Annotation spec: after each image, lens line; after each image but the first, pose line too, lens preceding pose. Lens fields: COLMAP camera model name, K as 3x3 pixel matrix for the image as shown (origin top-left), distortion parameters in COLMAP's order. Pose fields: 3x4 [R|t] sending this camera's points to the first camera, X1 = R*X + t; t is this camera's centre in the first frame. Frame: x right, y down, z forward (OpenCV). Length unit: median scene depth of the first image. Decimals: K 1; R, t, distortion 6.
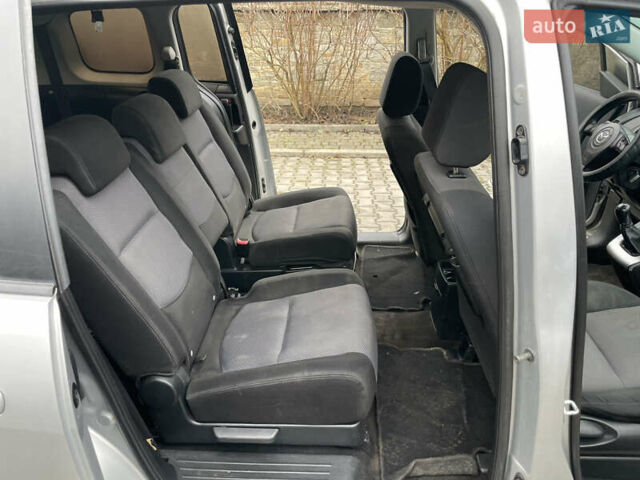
lens RADIAL K [[487.2, 0, 320.1], [0, 487.2, 239.8], [0, 0, 1]] dist [0.068413, -0.091394]
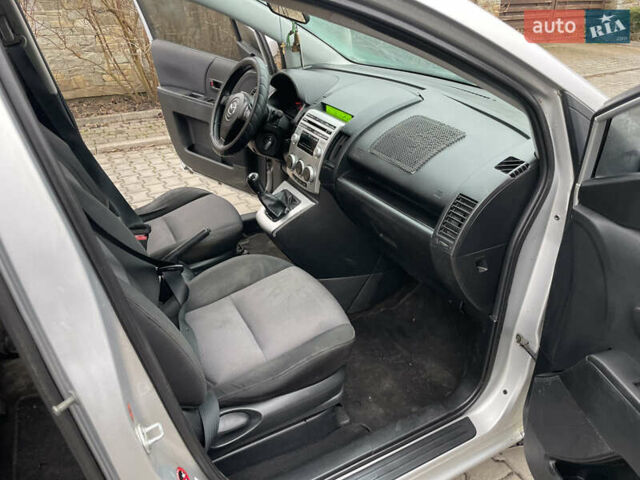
lens RADIAL K [[487.2, 0, 318.6], [0, 487.2, 239.8], [0, 0, 1]] dist [0.068413, -0.091394]
pose [[0.863964, -0.243273, 0.440891, 0.240420], [0.230023, 0.969534, 0.084215, 0.004997], [-0.447946, 0.028657, 0.893601, 0.055032]]
